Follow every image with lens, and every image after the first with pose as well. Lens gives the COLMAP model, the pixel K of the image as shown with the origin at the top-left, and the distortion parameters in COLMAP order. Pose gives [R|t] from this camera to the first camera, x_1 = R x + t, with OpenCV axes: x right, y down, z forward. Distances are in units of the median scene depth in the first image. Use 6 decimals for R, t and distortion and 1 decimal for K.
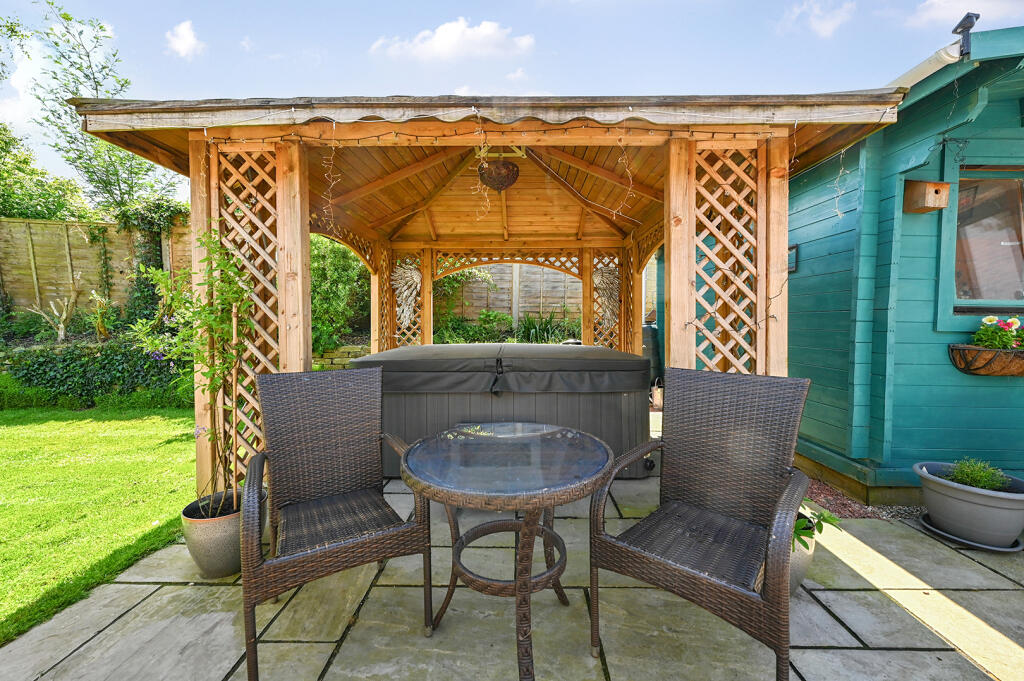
lens RADIAL K [[418.0, 0, 512.7], [0, 418.0, 322.7], [0, 0, 1]] dist [0.016157, 0.000003]
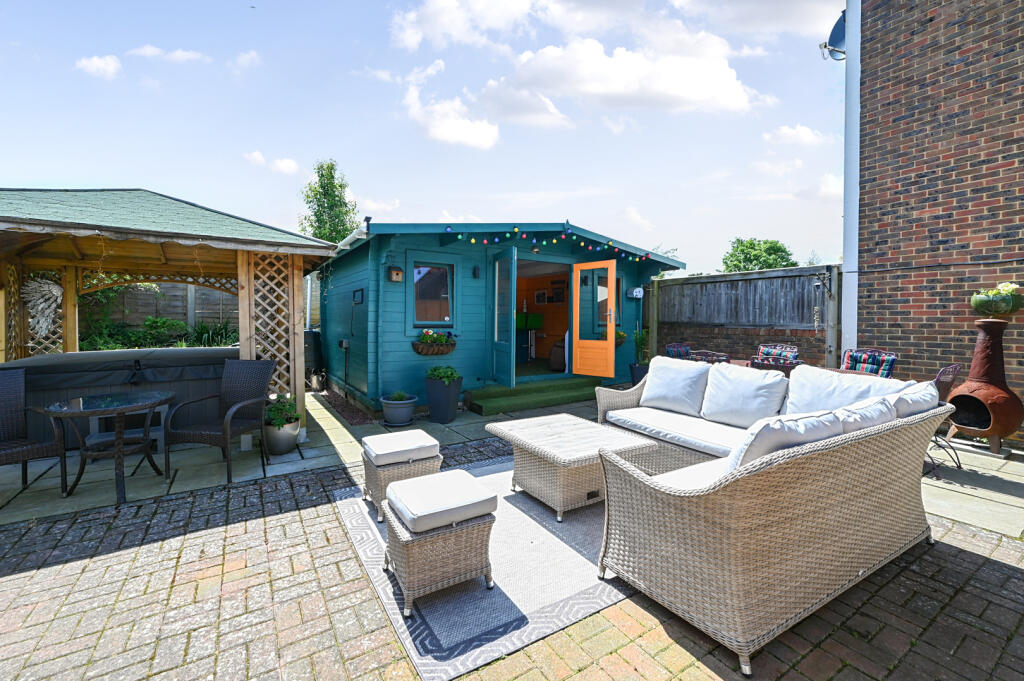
lens RADIAL K [[418.0, 0, 512.7], [0, 418.0, 322.7], [0, 0, 1]] dist [0.016157, 0.000003]
pose [[0.830651, -0.004867, 0.556772, 0.242188], [-0.001482, 0.999939, 0.010952, -0.068010], [-0.556792, -0.009923, 0.830593, -1.014951]]
